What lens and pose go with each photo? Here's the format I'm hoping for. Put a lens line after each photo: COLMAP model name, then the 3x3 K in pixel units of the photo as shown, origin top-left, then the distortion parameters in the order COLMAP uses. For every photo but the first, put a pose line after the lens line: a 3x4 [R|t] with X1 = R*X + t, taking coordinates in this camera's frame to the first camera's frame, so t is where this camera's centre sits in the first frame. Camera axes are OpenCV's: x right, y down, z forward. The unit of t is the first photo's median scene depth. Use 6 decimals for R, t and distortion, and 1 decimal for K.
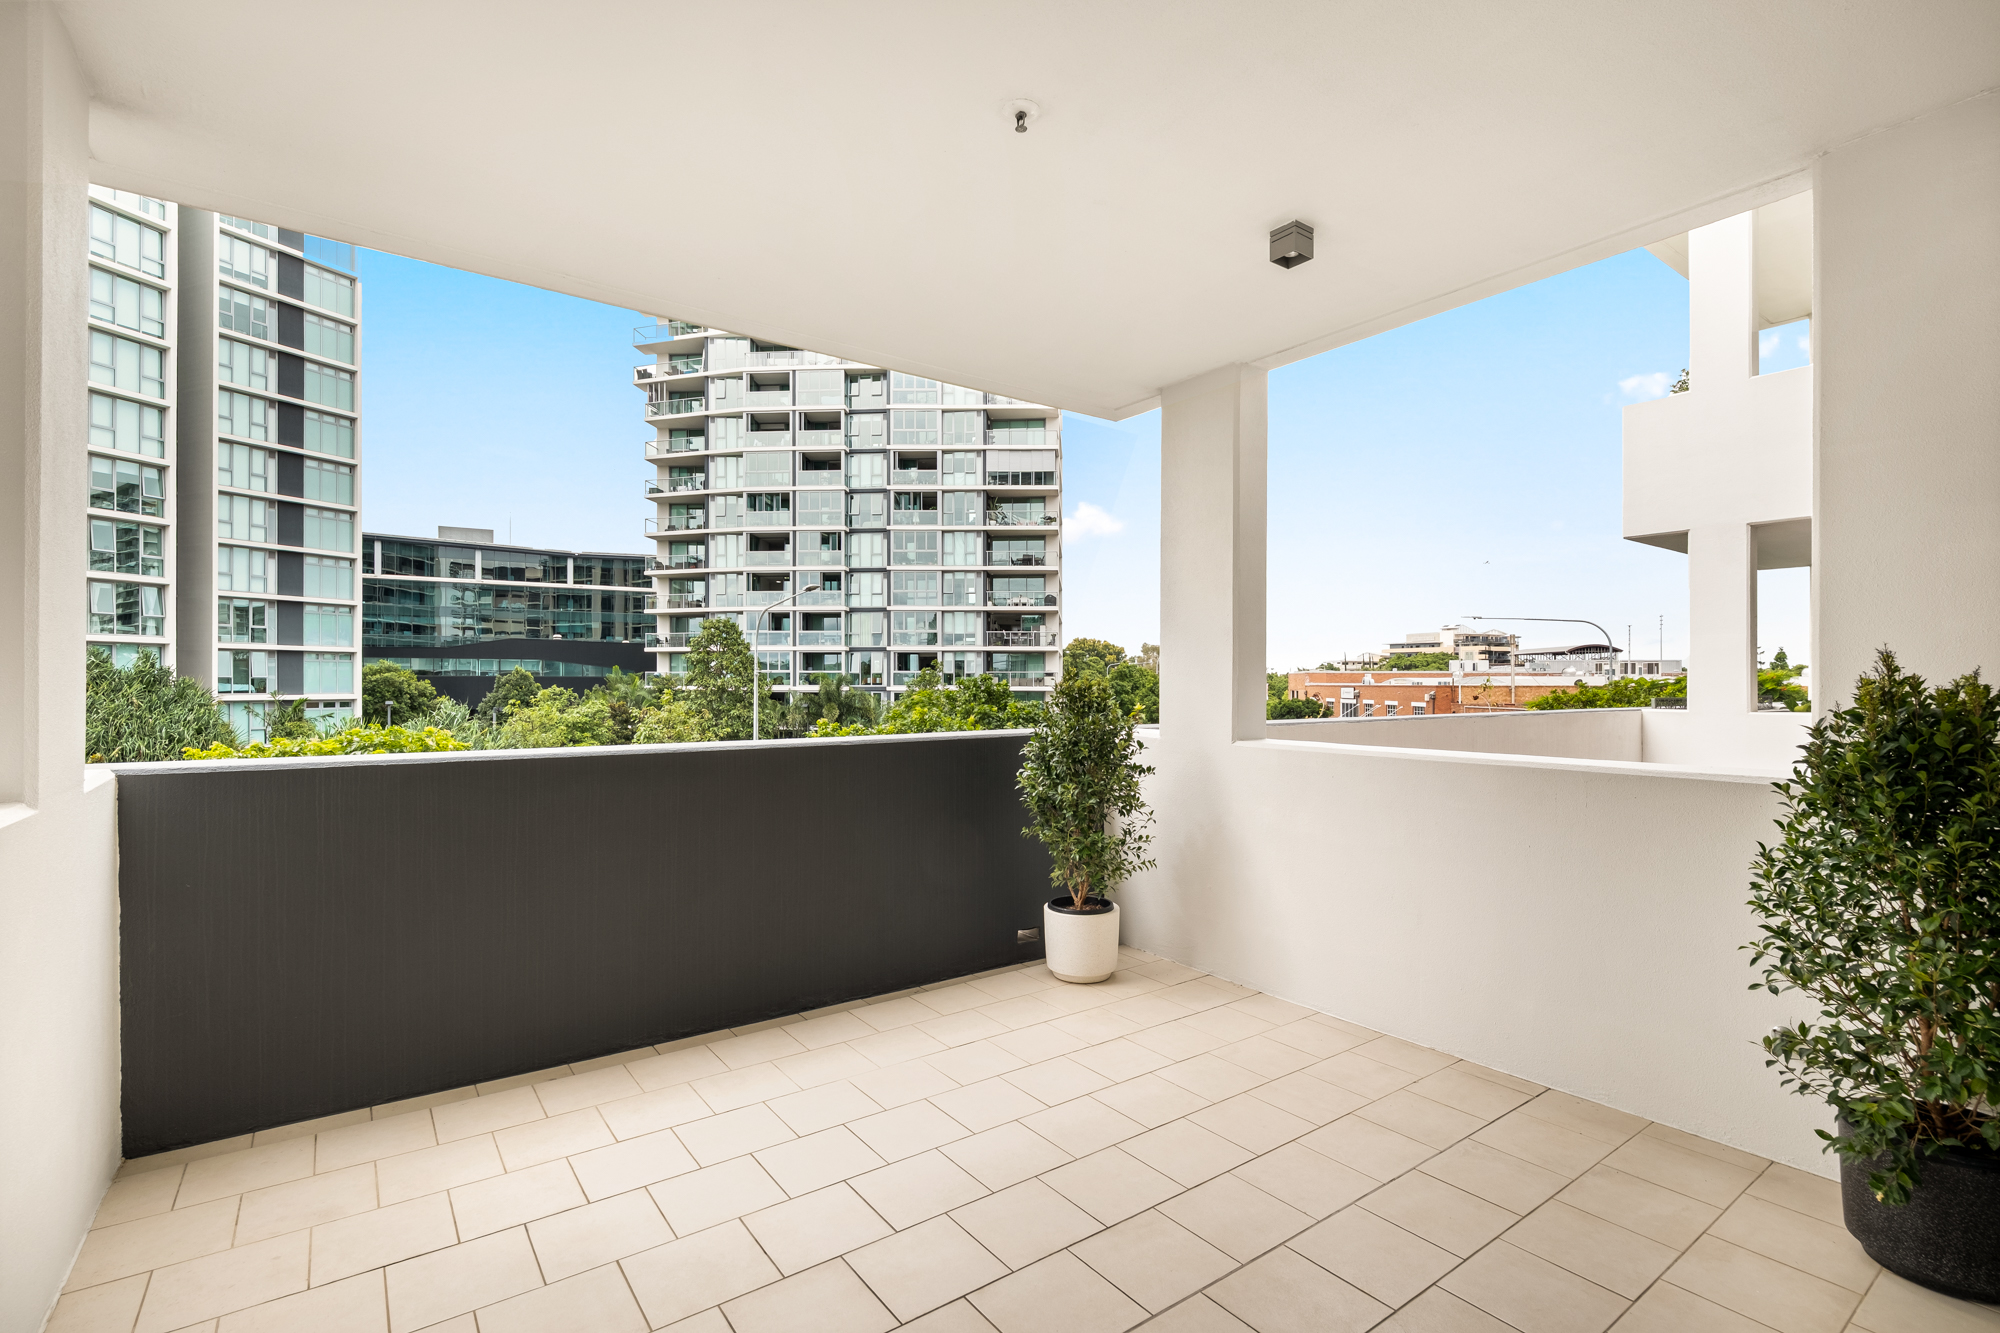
lens RADIAL K [[900.4, 0, 1003.9], [0, 900.4, 683.2], [0, 0, 1]] dist [-0.001911, -0.002779]
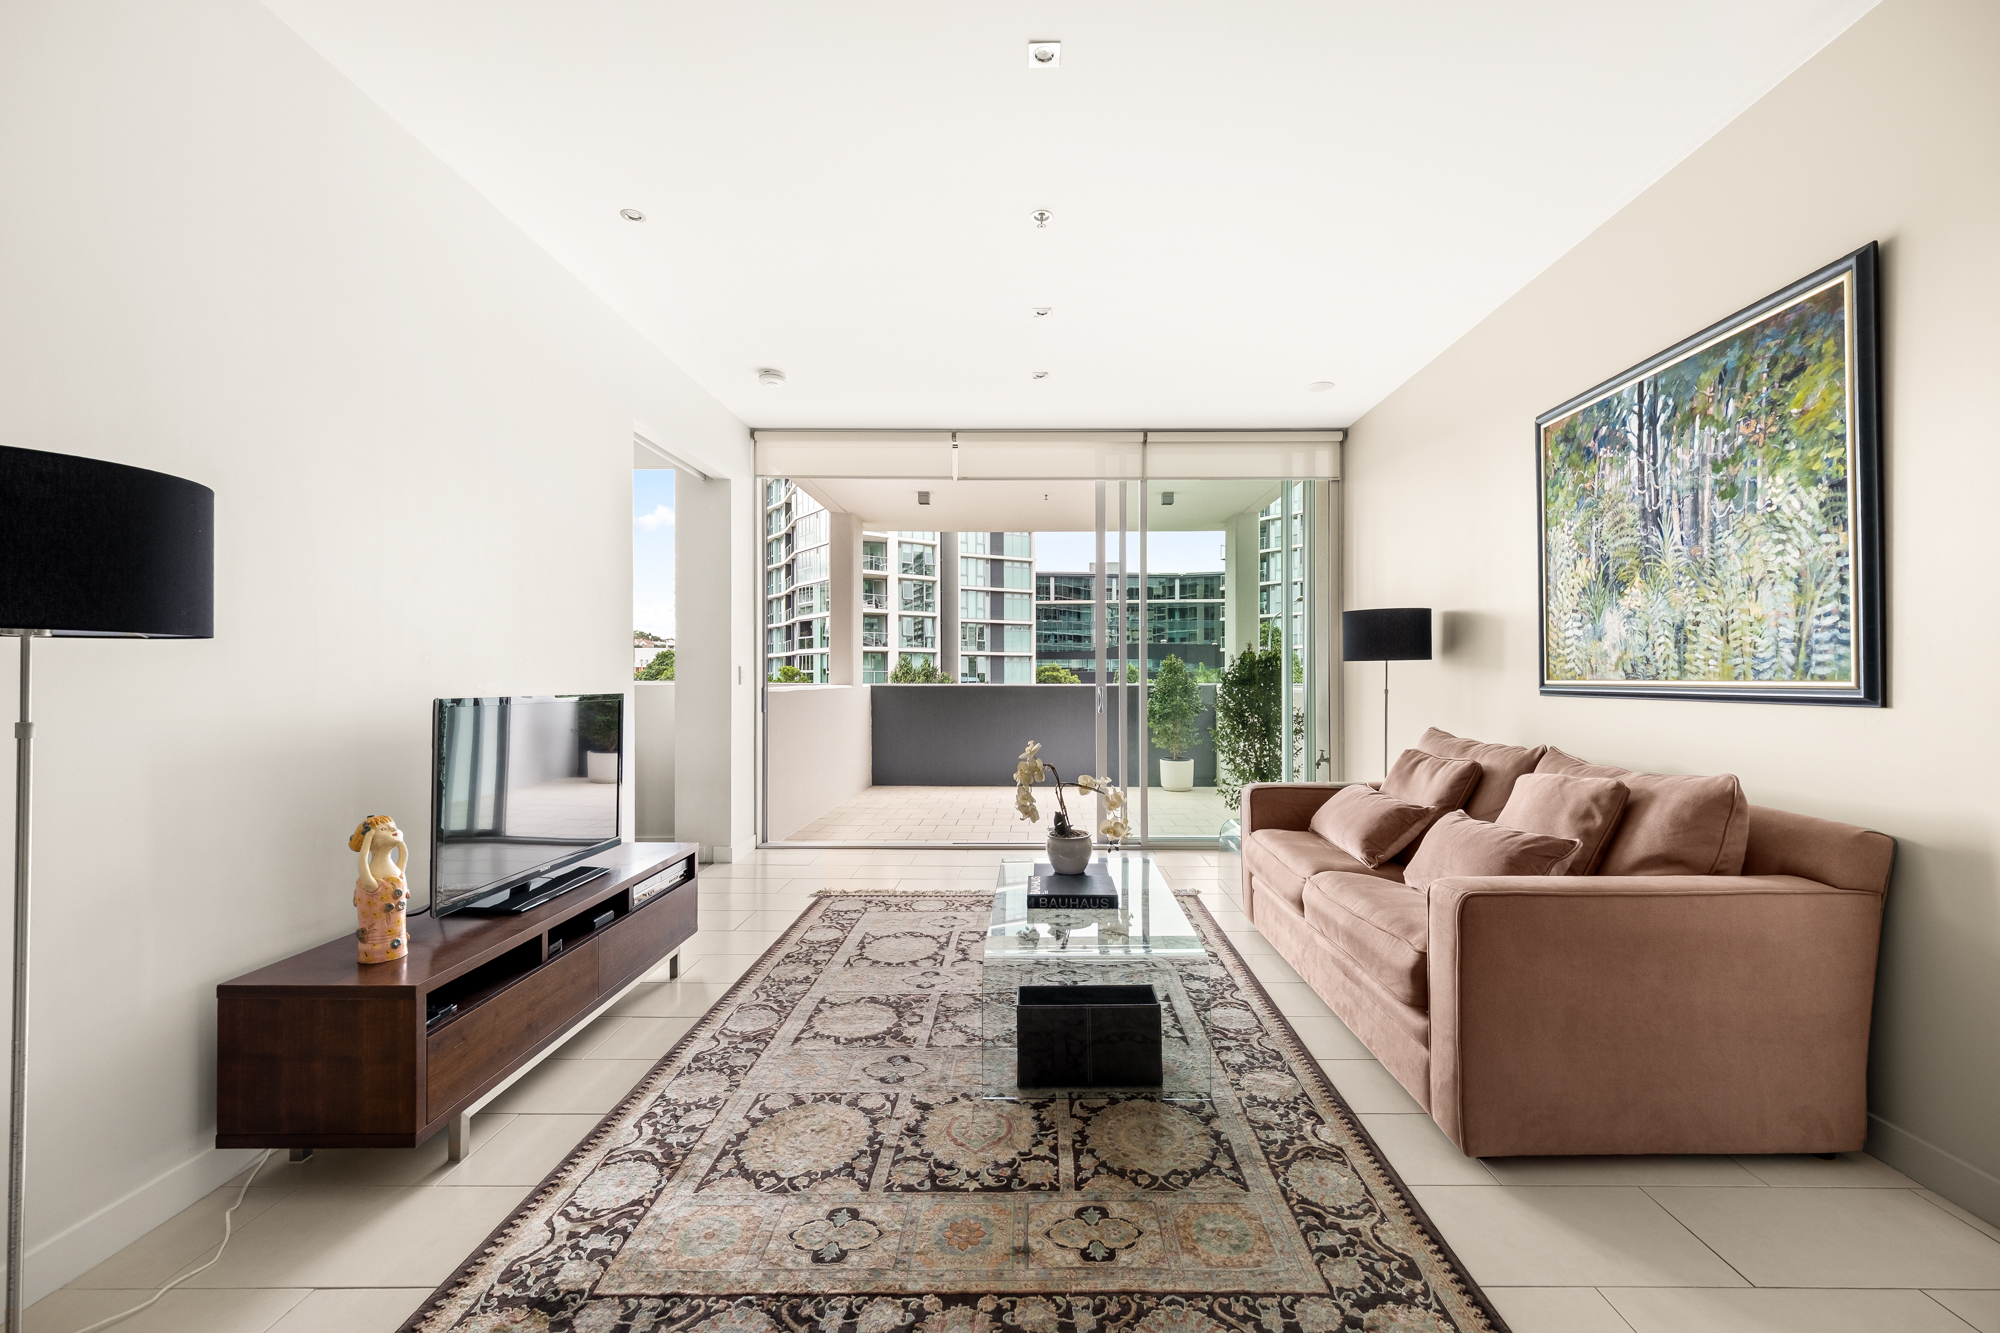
lens RADIAL K [[816.8, 0, 1034.7], [0, 816.8, 676.2], [0, 0, 1]] dist [0.007864, -0.001548]
pose [[0.799862, -0.001687, -0.600182, 0.077356], [-0.000309, 0.999995, -0.003223, 0.003110], [0.600184, 0.002763, 0.799857, -0.063676]]
